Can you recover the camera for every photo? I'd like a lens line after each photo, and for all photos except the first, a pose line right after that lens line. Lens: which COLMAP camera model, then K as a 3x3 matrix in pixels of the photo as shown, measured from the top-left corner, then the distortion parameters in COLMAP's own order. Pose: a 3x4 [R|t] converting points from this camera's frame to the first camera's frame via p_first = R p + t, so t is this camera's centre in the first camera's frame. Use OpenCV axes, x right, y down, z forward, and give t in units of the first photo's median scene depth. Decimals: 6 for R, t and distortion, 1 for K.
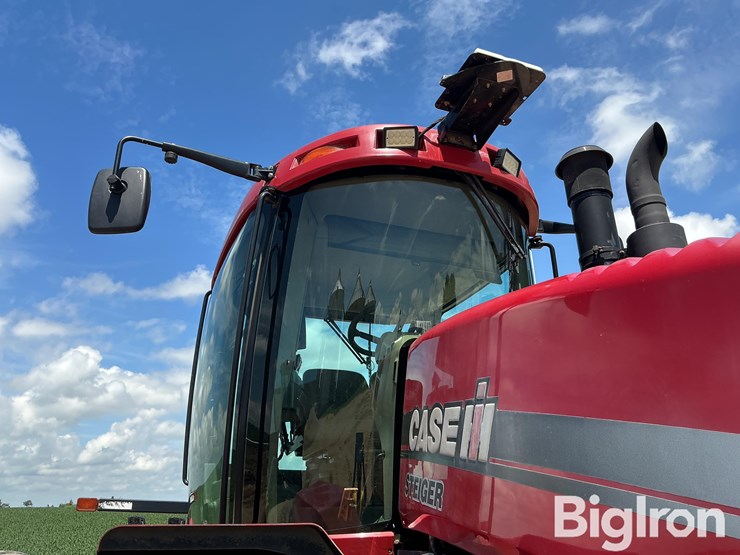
lens RADIAL K [[628.1, 0, 371.4], [0, 628.1, 276.8], [0, 0, 1]] dist [0.046796, -0.053674]
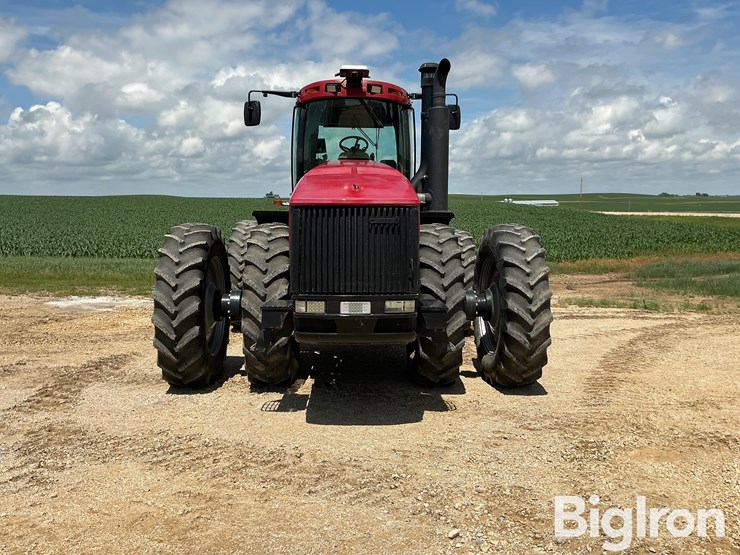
lens RADIAL K [[647.7, 0, 374.3], [0, 647.7, 294.7], [0, 0, 1]] dist [0.048736, -0.086062]
pose [[0.931885, 0.078734, -0.354107, 1.319114], [0.108003, 0.871673, 0.478039, -0.773983], [0.346304, -0.483722, 0.803795, -1.745473]]
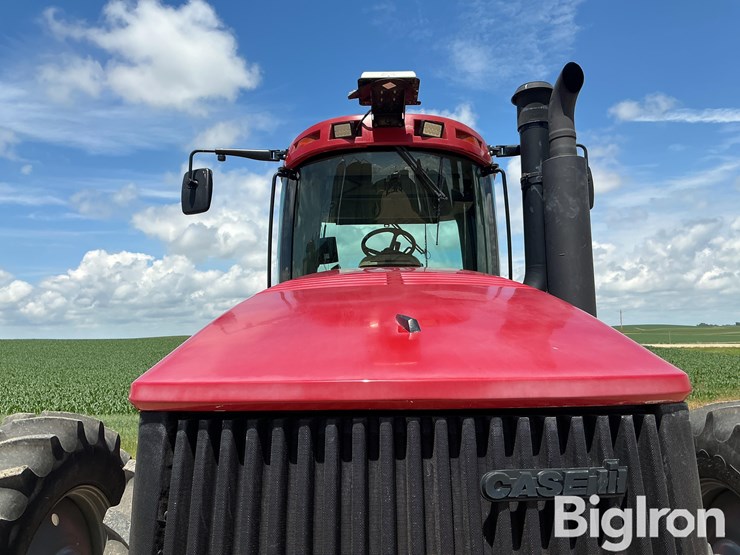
lens RADIAL K [[628.1, 0, 366.4], [0, 628.1, 278.6], [0, 0, 1]] dist [0.046796, -0.053674]
pose [[0.908276, -0.028982, -0.417366, 0.668357], [0.147314, 0.955863, 0.254212, -0.245034], [0.391578, -0.292379, 0.872457, -0.342642]]
